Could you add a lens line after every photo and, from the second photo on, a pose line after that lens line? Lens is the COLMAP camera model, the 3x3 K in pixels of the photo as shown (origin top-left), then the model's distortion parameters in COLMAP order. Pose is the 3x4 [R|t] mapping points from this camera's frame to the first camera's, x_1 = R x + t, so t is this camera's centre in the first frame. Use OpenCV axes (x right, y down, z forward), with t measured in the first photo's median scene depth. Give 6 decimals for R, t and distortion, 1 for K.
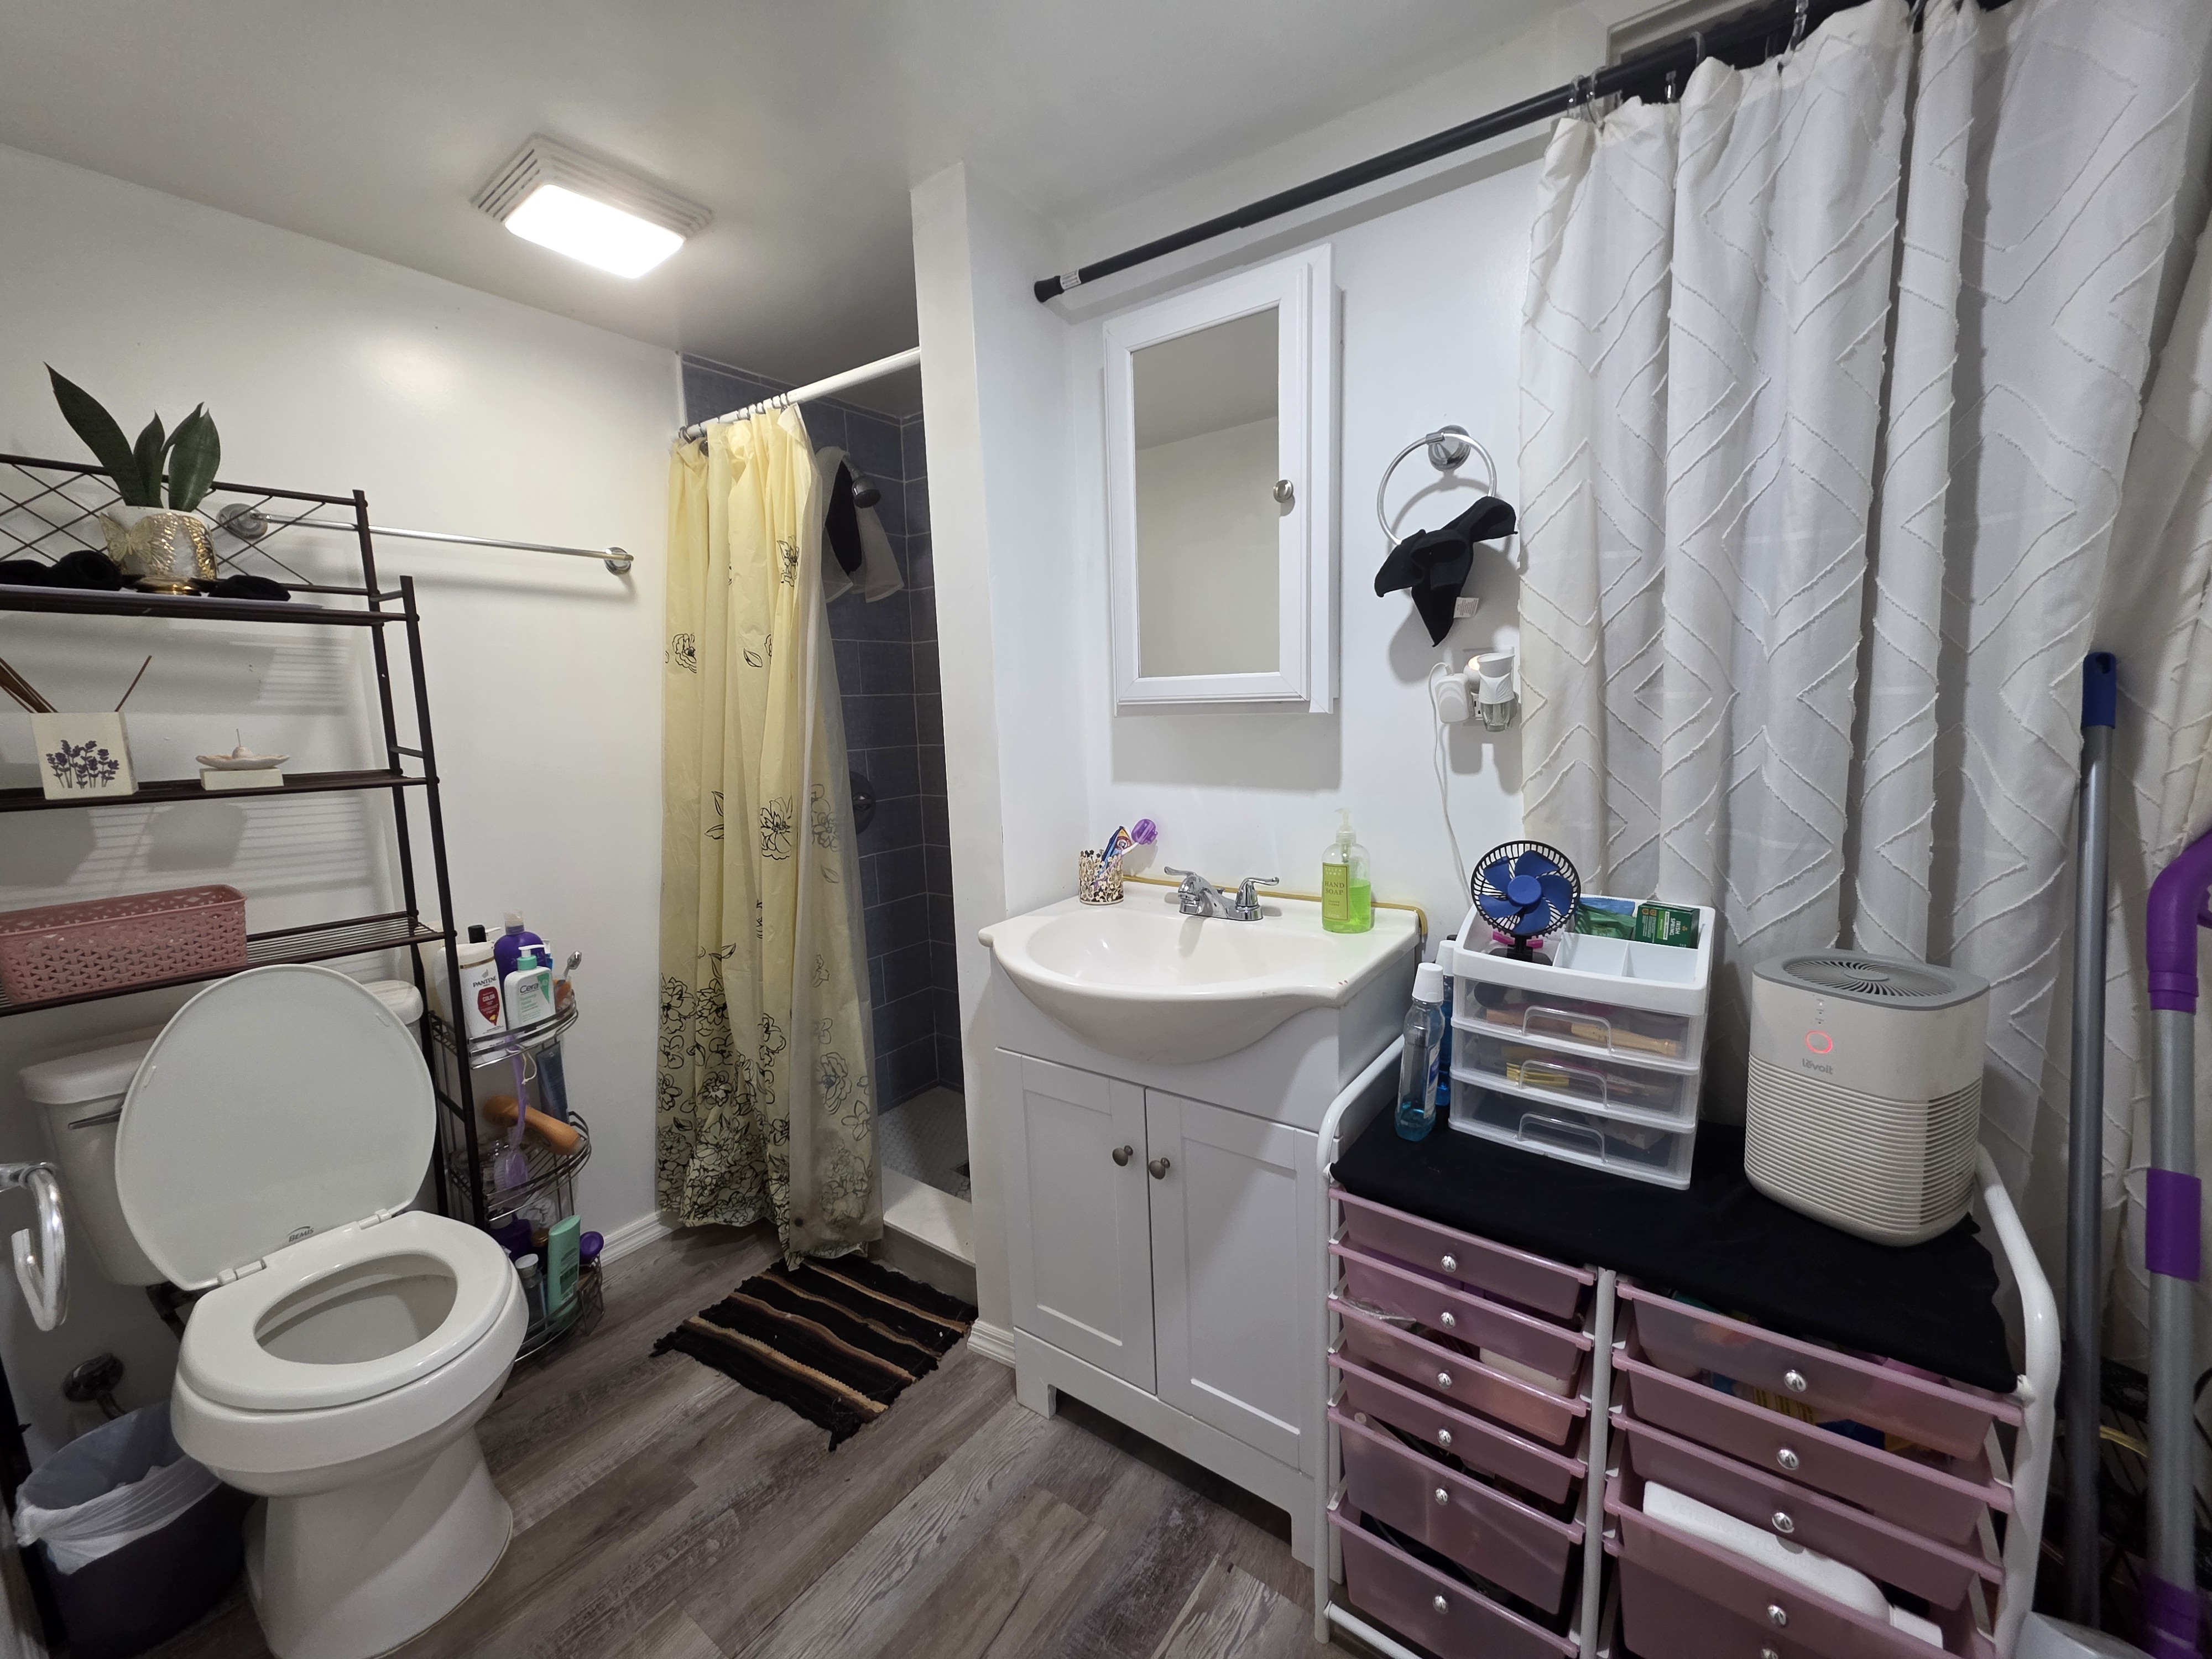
lens RADIAL K [[875.2, 0, 1114.0], [0, 875.2, 831.4], [0, 0, 1]] dist [-0.000260, 0.001140]
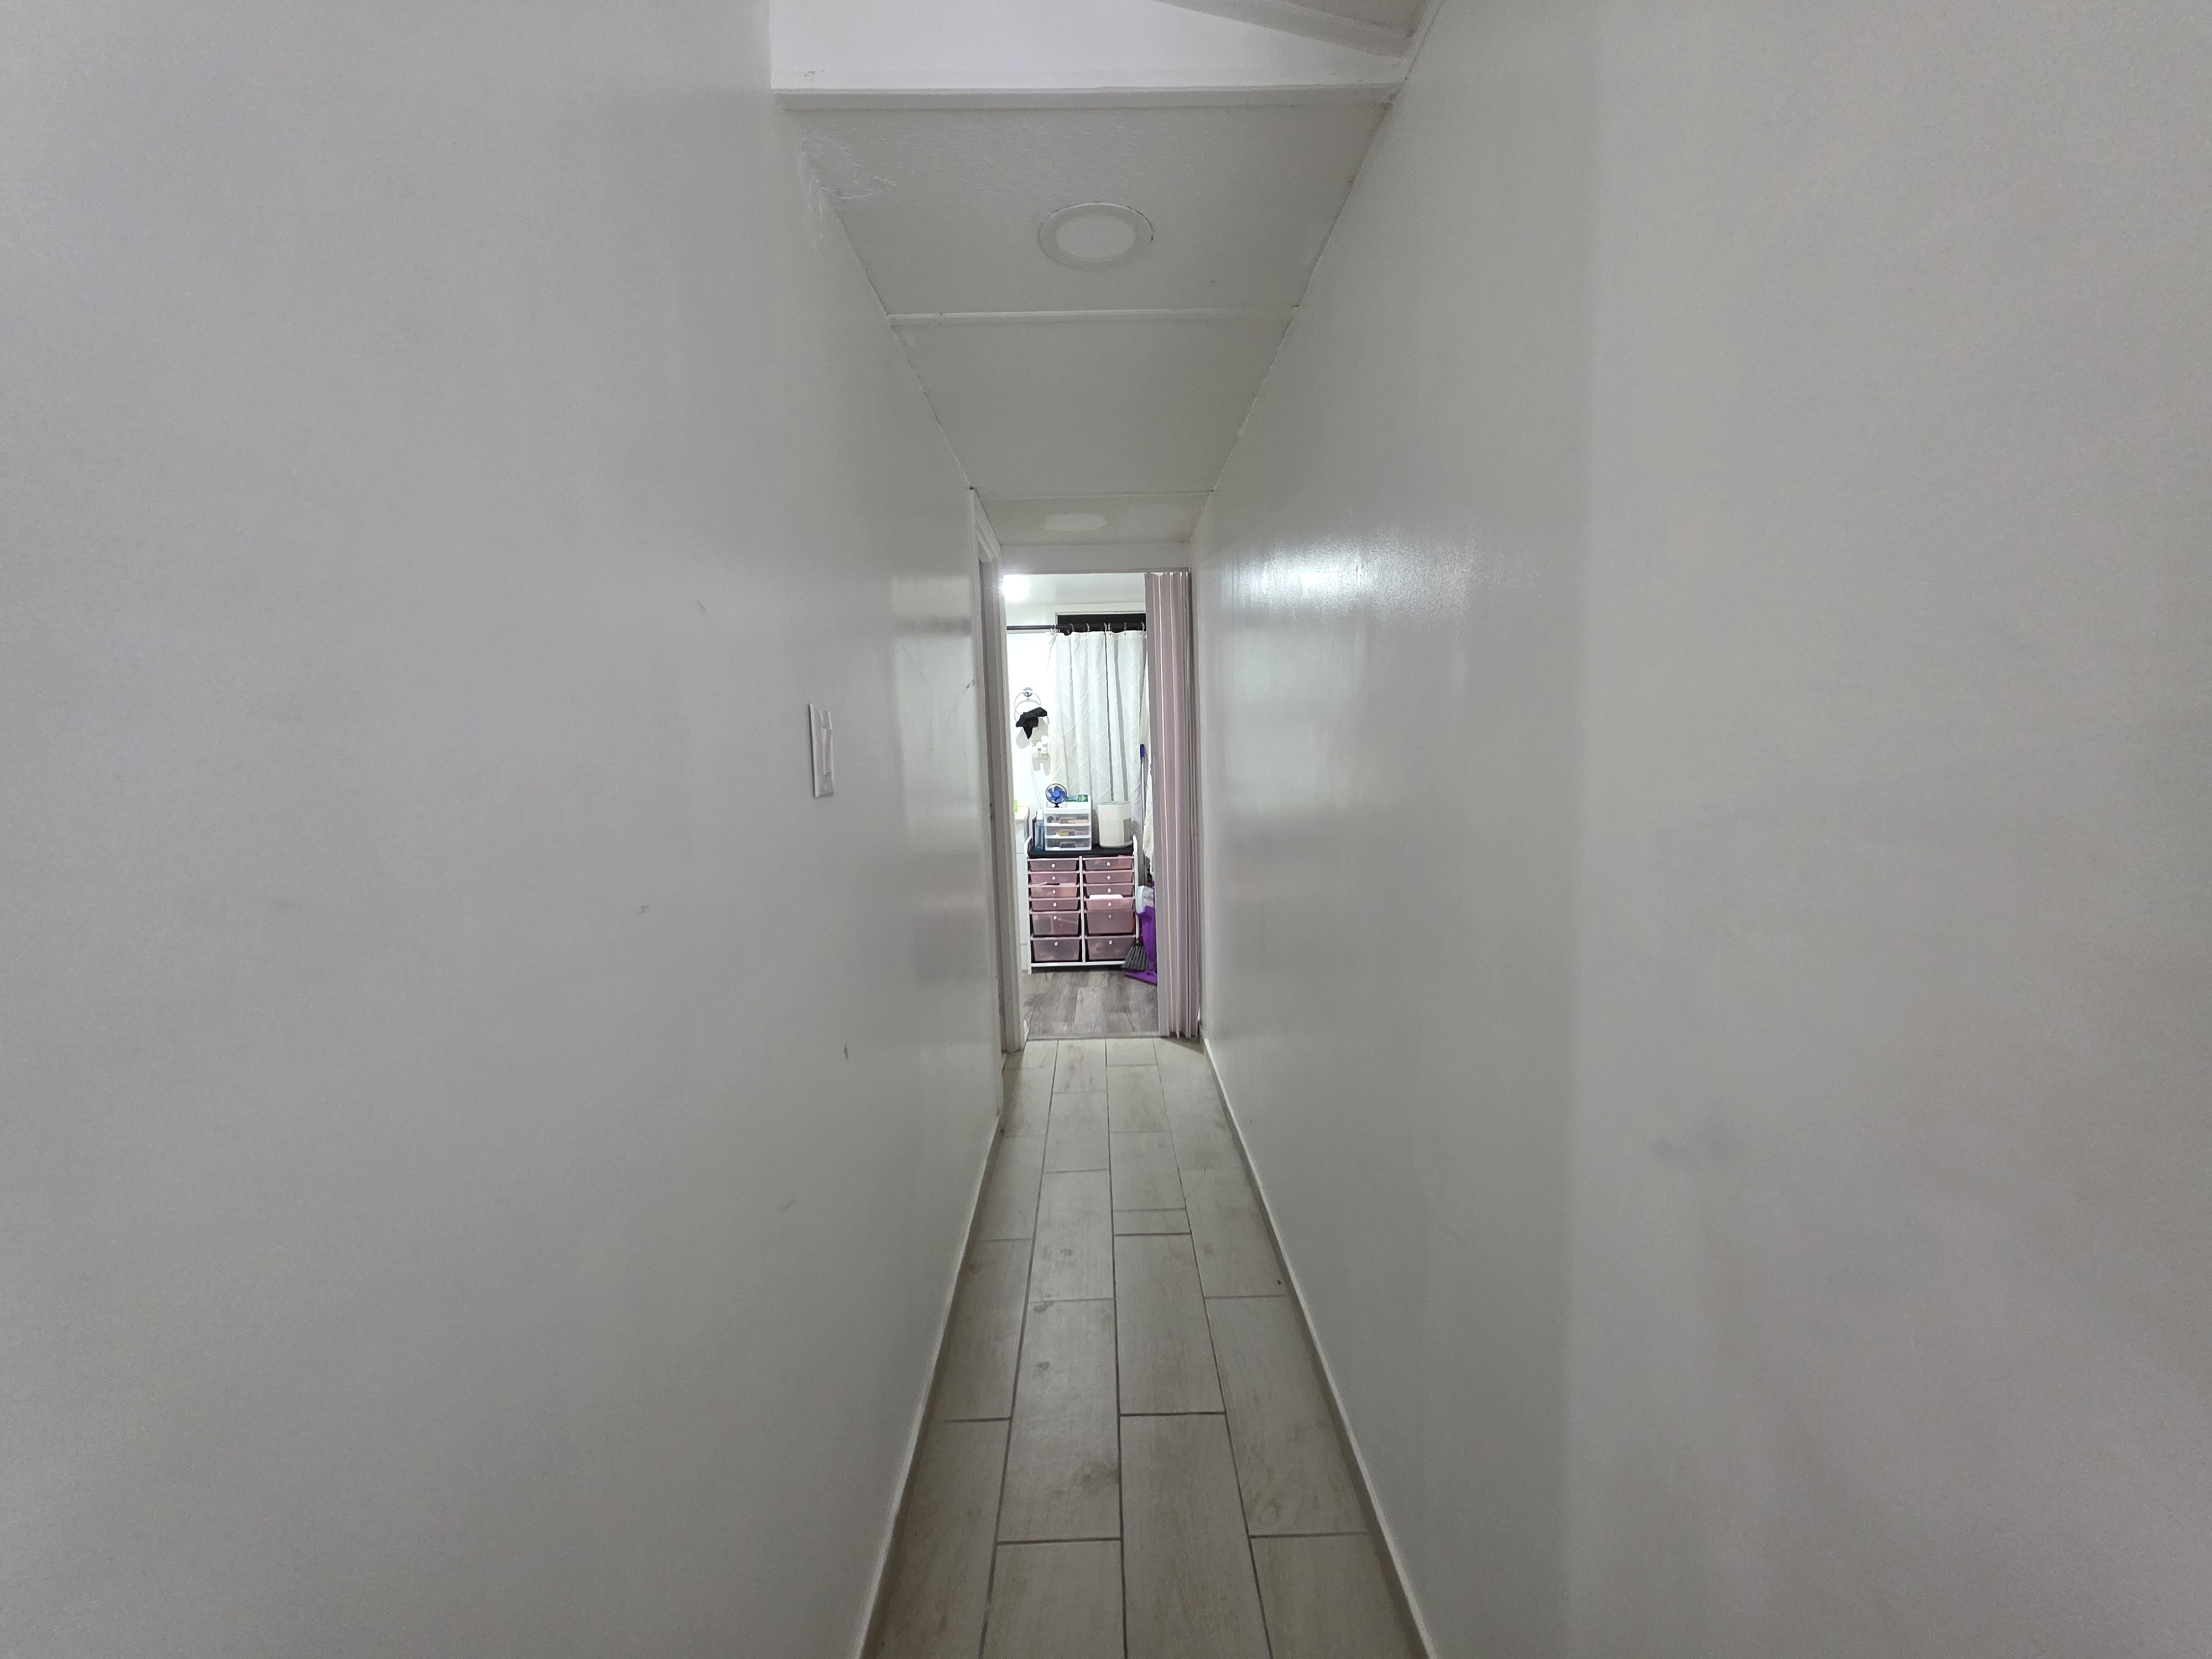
lens RADIAL K [[875.2, 0, 1108.8], [0, 875.2, 823.5], [0, 0, 1]] dist [-0.000260, 0.001140]
pose [[0.800127, -0.041439, 0.598397, -1.812426], [0.090156, 0.994586, -0.051674, 0.426666], [-0.593016, 0.095295, 0.799531, -2.474956]]
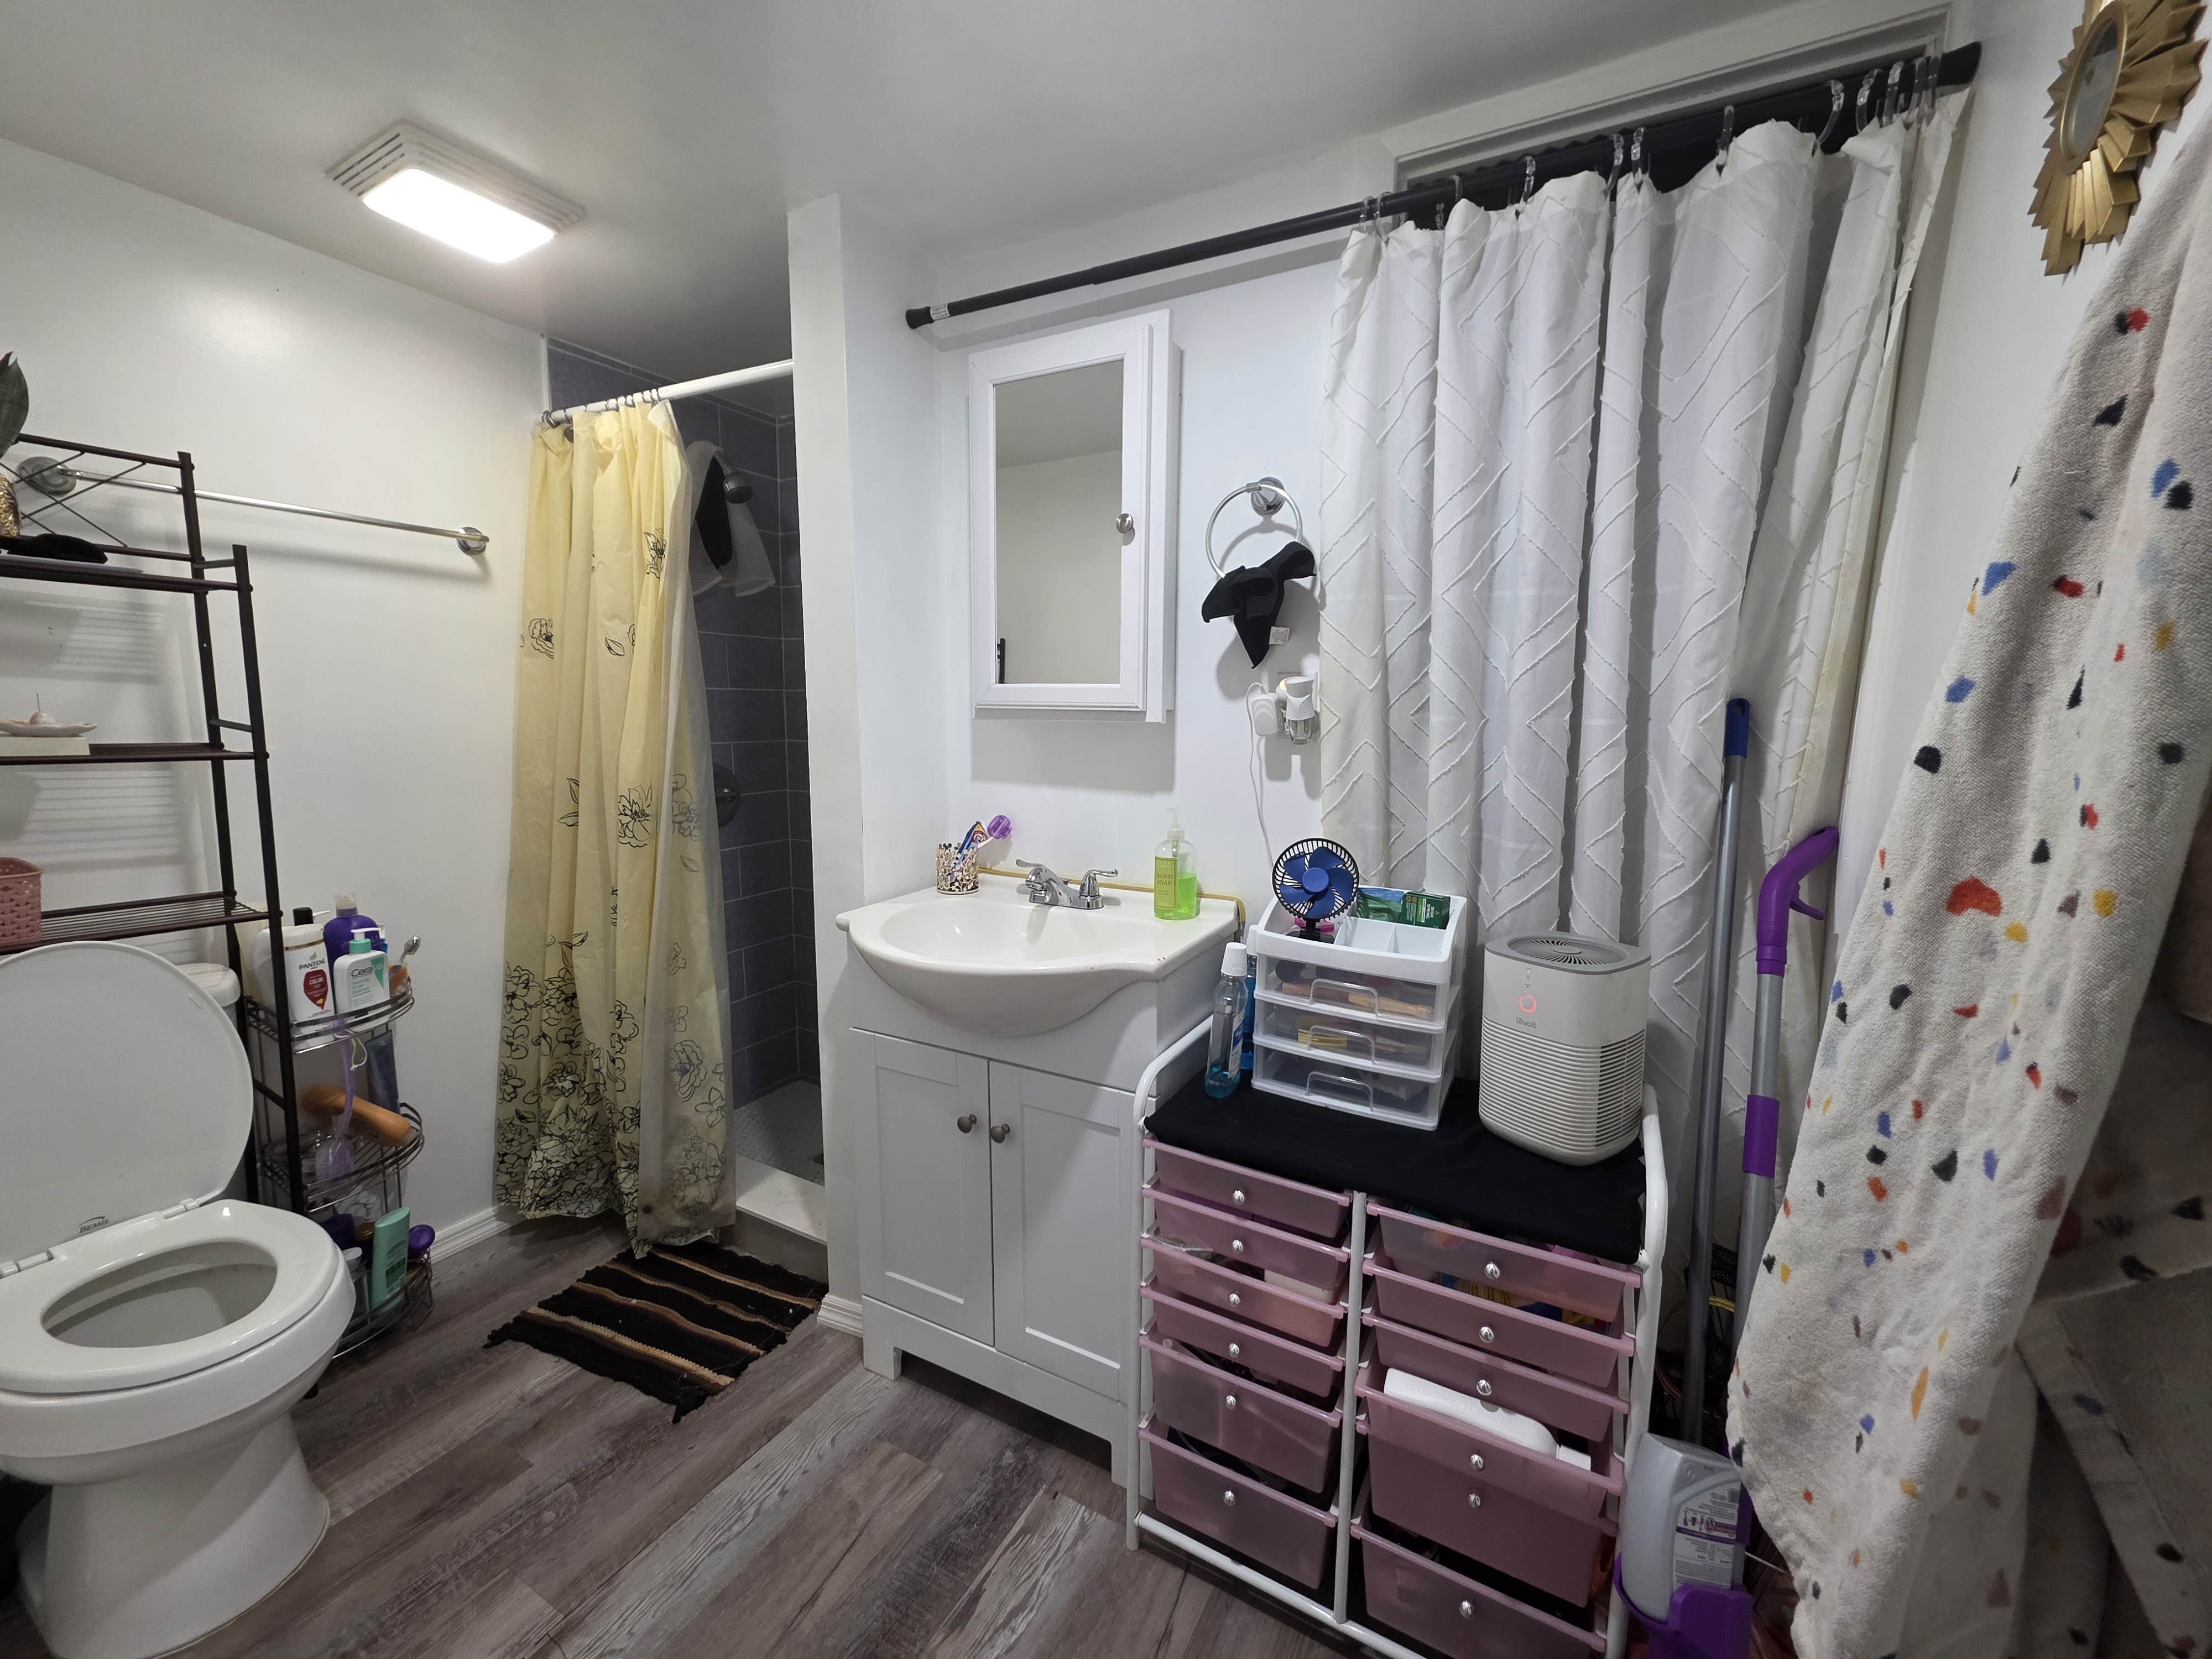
lens RADIAL K [[875.2, 0, 1110.6], [0, 875.2, 832.0], [0, 0, 1]] dist [-0.000260, 0.001140]
pose [[0.991134, 0.023930, 0.130690, 0.039185], [-0.022821, 0.999690, -0.009970, 0.018264], [-0.130888, 0.006899, 0.991373, -0.107574]]
